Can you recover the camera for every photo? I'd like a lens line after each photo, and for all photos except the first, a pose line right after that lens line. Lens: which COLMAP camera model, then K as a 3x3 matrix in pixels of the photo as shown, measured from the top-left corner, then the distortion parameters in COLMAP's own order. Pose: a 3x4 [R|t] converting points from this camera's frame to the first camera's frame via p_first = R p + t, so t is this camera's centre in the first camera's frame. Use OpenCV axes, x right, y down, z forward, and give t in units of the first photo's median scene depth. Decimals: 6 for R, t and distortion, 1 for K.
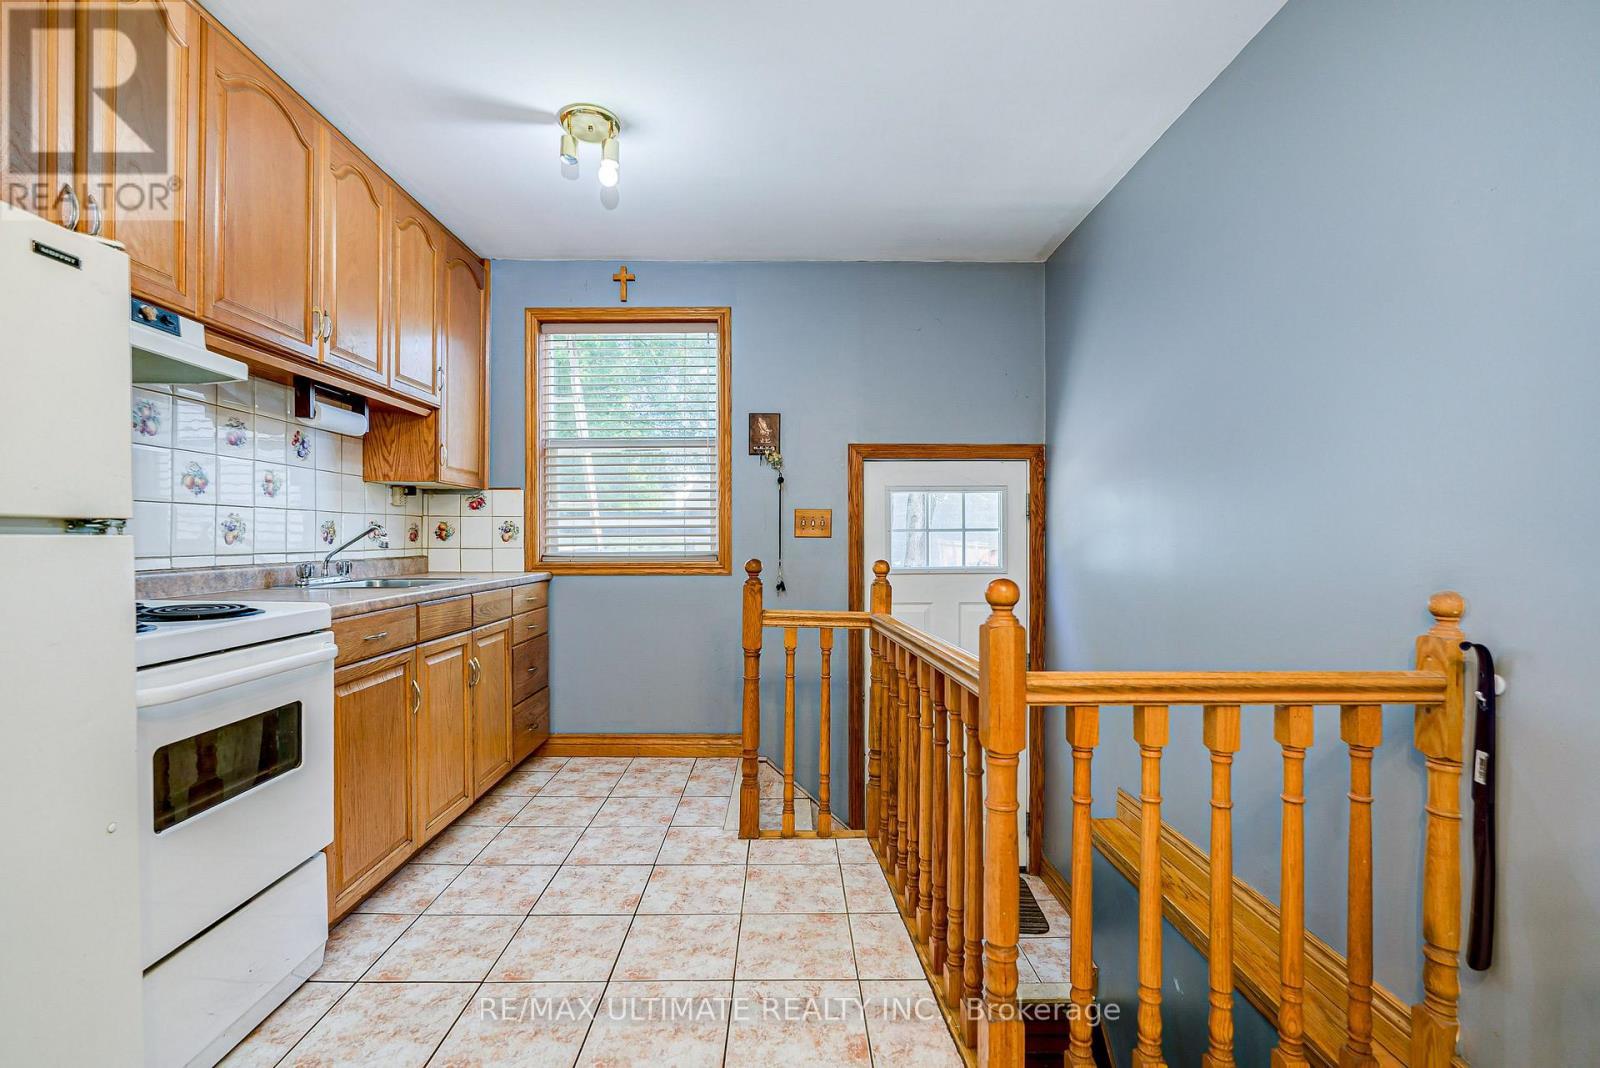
lens RADIAL K [[710.4, 0, 793.3], [0, 710.4, 541.0], [0, 0, 1]] dist [0.000143, 0.000300]
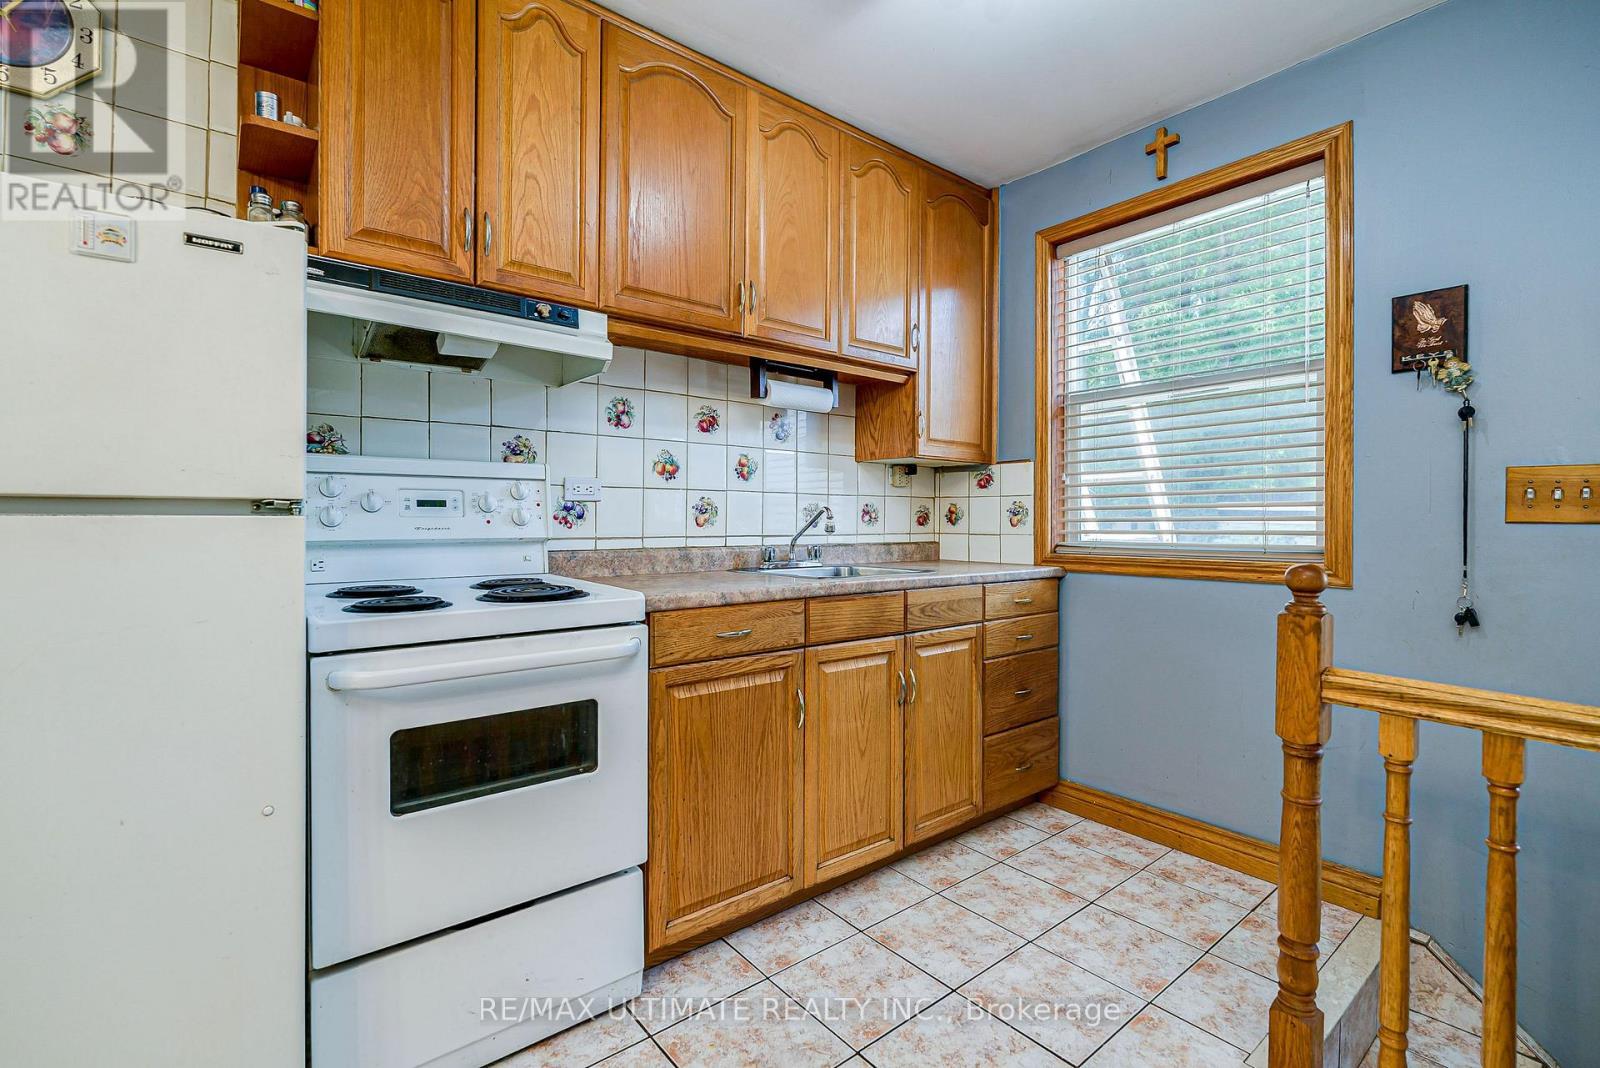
lens RADIAL K [[726.8, 0, 801.1], [0, 726.8, 519.9], [0, 0, 1]] dist [-0.000921, 0.000281]
pose [[0.626192, 0.001696, -0.779667, 0.106831], [-0.008219, 0.999956, -0.004426, -0.001305], [0.779626, 0.009179, 0.626179, 0.340619]]
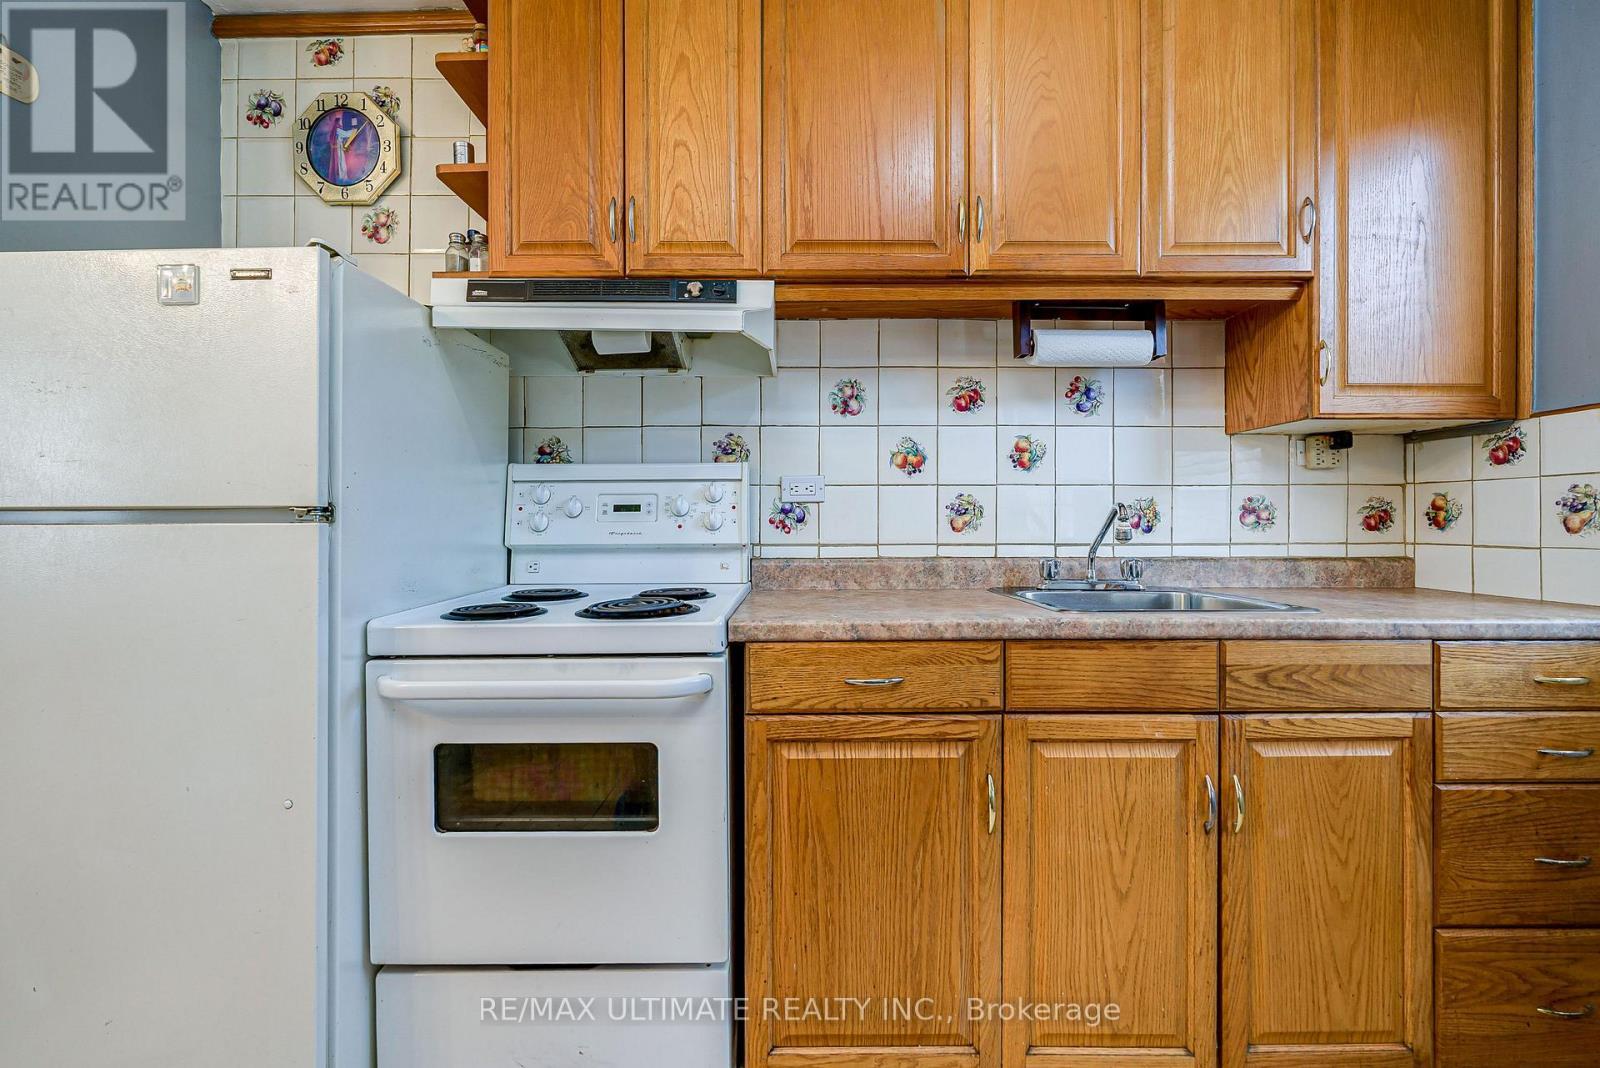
lens RADIAL K [[708.9, 0, 802.3], [0, 708.9, 521.0], [0, 0, 1]] dist [-0.003557, 0.000217]
pose [[-0.005328, -0.002149, -0.999983, 0.025948], [-0.004679, 0.999987, -0.002124, -0.003938], [0.999975, 0.004667, -0.005338, 0.634296]]
